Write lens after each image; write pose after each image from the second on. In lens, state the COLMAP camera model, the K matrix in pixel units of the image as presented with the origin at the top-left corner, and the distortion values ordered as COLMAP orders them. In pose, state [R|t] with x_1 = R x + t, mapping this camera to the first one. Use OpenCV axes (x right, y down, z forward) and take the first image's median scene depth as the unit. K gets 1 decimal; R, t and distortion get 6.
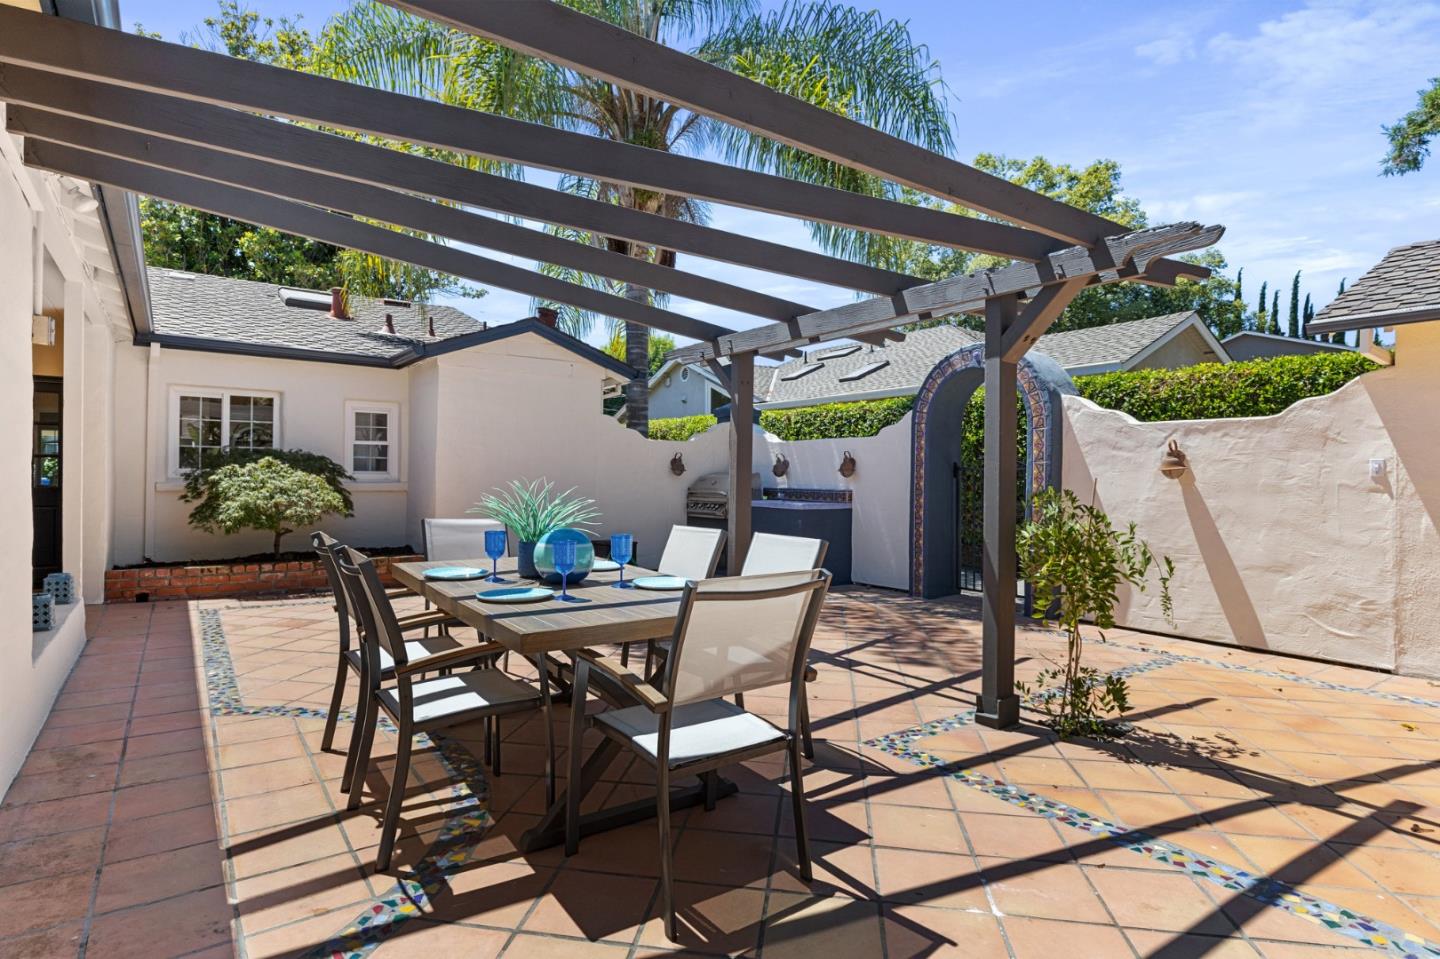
lens RADIAL K [[736.5, 0, 710.0], [0, 736.5, 474.7], [0, 0, 1]] dist [0.000950, 0.001663]
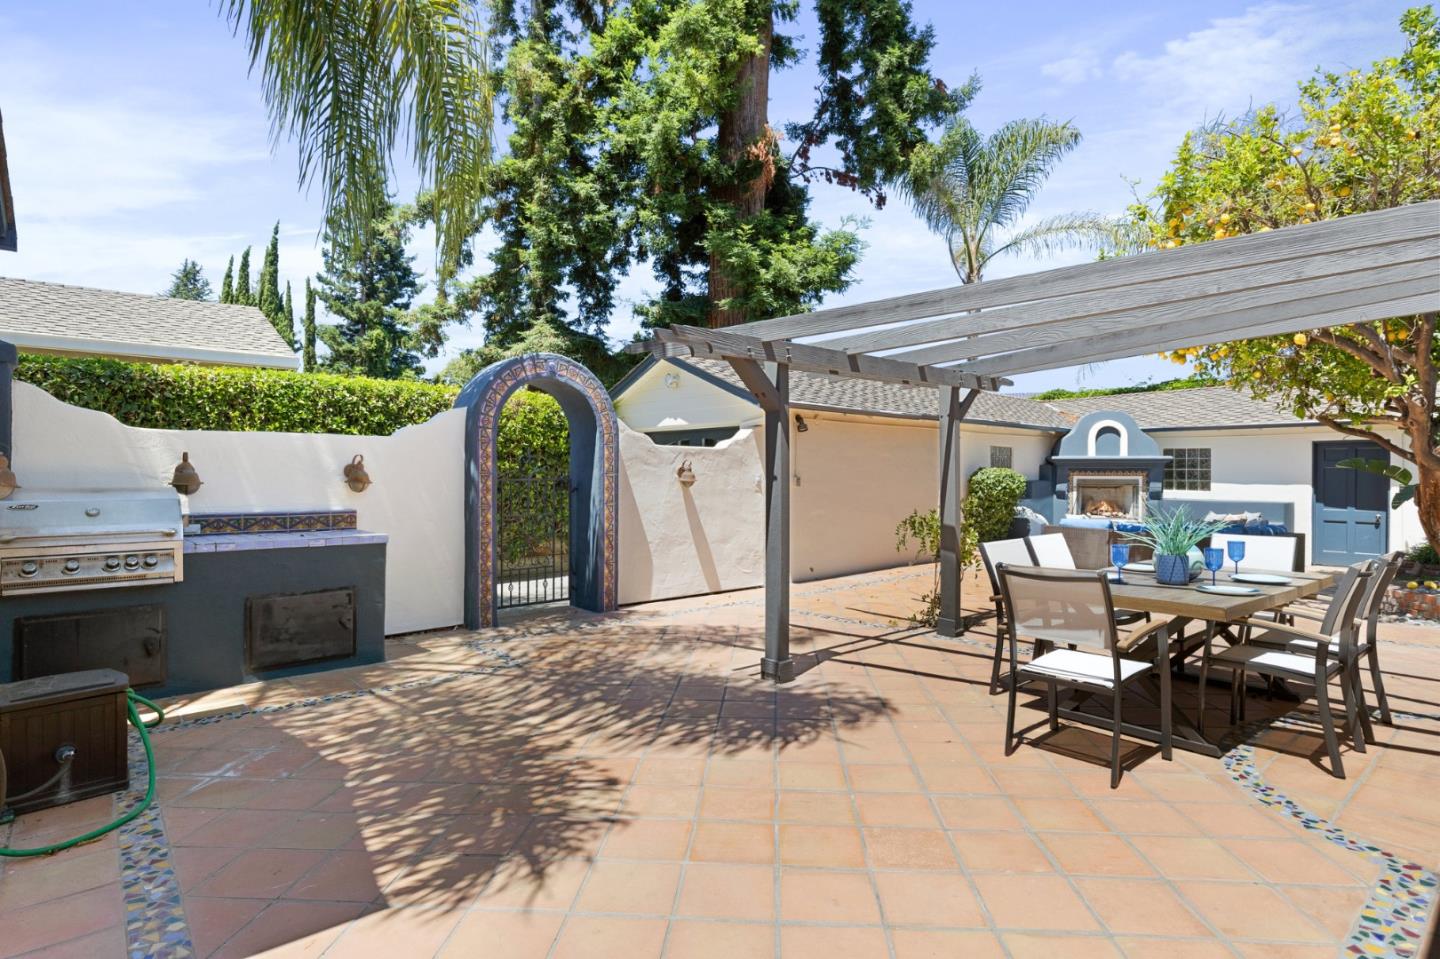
lens RADIAL K [[727.9, 0, 717.9], [0, 727.9, 478.0], [0, 0, 1]] dist [0.008519, -0.003286]
pose [[-0.081333, -0.009315, 0.996643, -1.263913], [-0.003637, 0.999952, 0.009049, -0.040441], [-0.996680, -0.002889, -0.081363, 1.686300]]
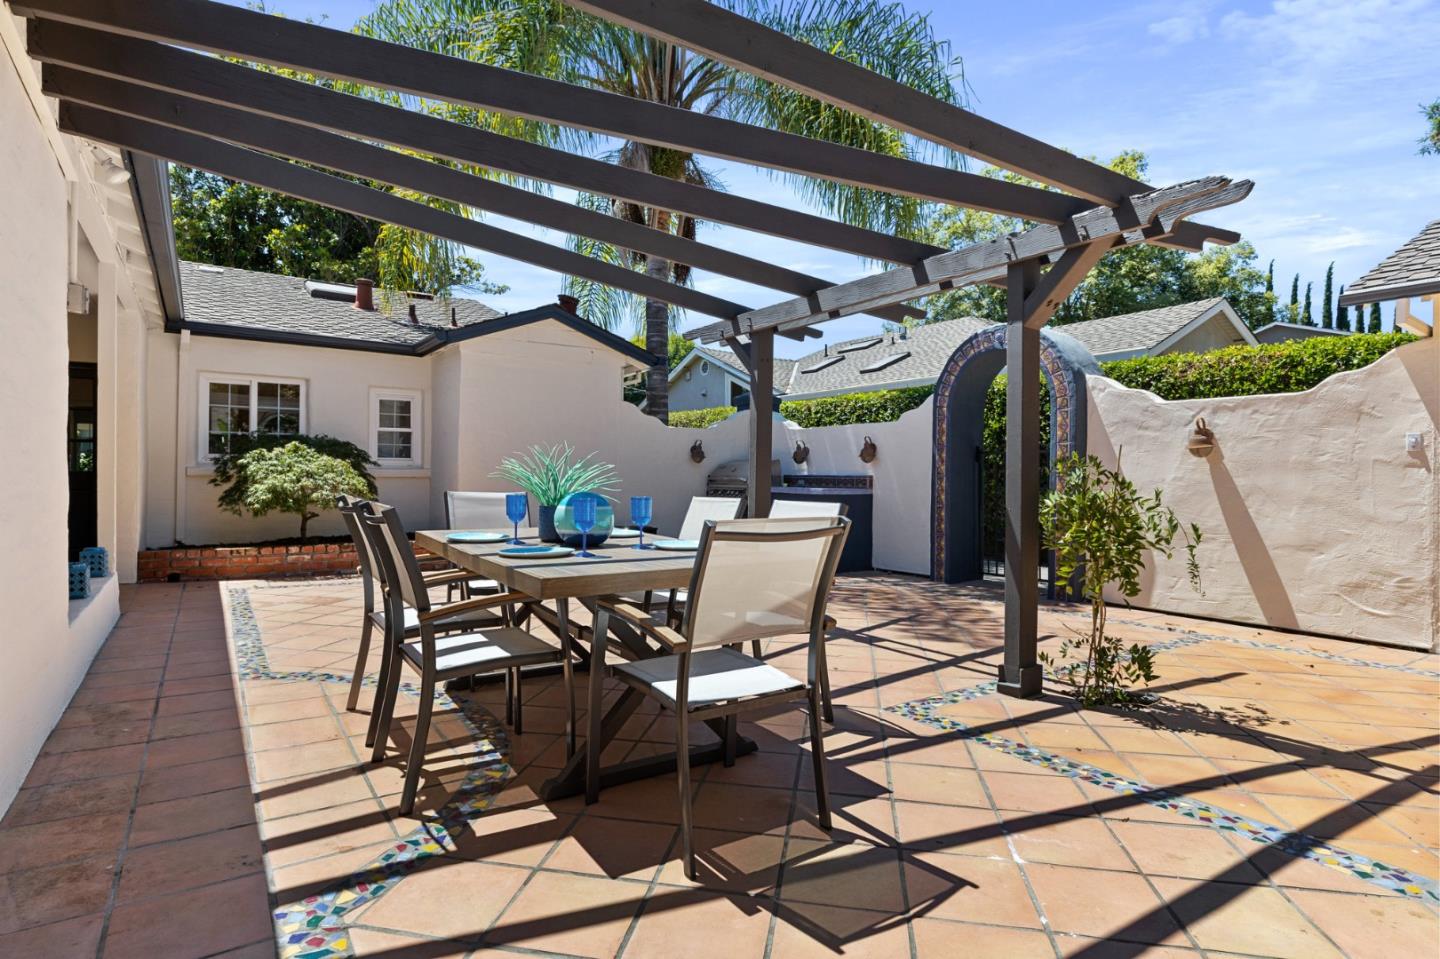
lens RADIAL K [[736.5, 0, 710.6], [0, 736.5, 475.3], [0, 0, 1]] dist [0.000950, 0.001663]
pose [[0.999641, -0.001166, -0.026752, 0.001332], [0.001224, 0.999997, 0.002145, 0.042329], [0.026749, -0.002177, 0.999640, -0.000818]]
